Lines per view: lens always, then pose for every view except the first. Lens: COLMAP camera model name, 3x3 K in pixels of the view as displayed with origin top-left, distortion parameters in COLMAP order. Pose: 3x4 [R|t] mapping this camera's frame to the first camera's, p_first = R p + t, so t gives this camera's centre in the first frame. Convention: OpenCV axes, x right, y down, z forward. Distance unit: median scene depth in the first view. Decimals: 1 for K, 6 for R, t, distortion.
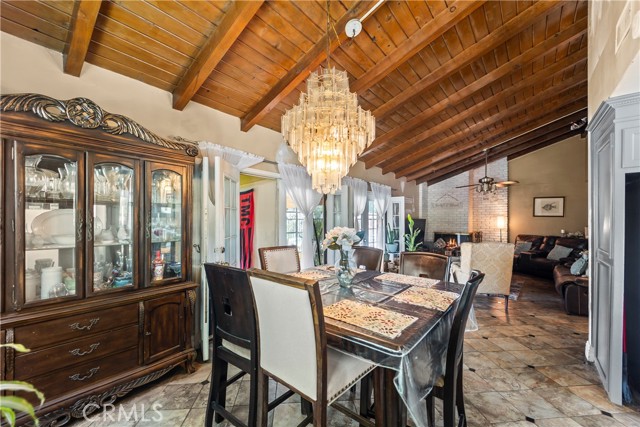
lens RADIAL K [[256.0, 0, 322.6], [0, 256.0, 220.0], [0, 0, 1]] dist [0.009761, -0.002597]
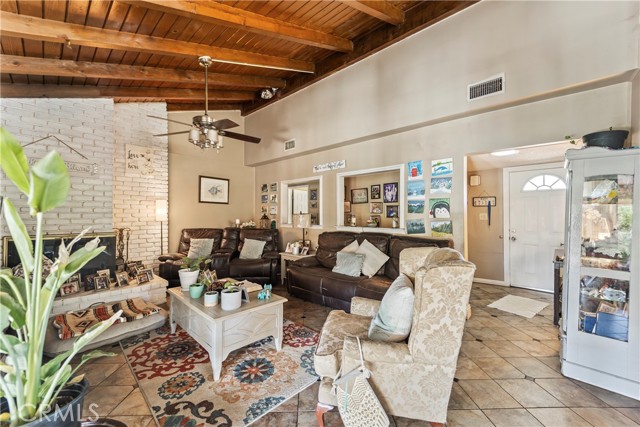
lens RADIAL K [[256.0, 0, 323.5], [0, 256.0, 214.4], [0, 0, 1]] dist [0.009761, -0.002597]
pose [[0.049667, -0.006898, 0.998742, 0.128996], [-0.000275, 0.999976, 0.006920, 0.015041], [-0.998766, -0.000618, 0.049664, 0.629987]]
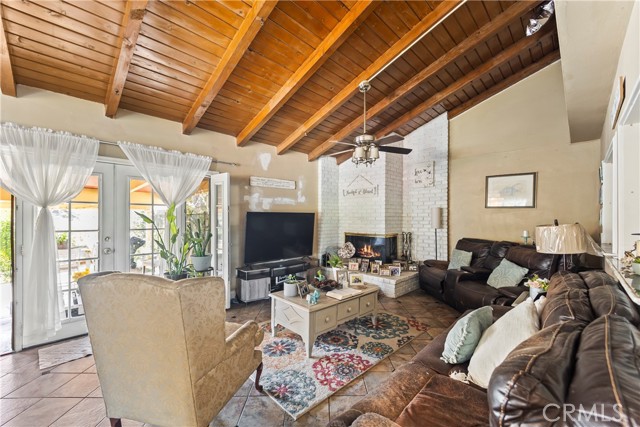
lens RADIAL K [[256.0, 0, 320.3], [0, 256.0, 218.4], [0, 0, 1]] dist [0.009761, -0.002597]
pose [[0.995882, 0.002443, -0.090631, 0.496366], [-0.002225, 0.999994, 0.002505, 0.009480], [0.090636, -0.002293, 0.995881, 0.373298]]
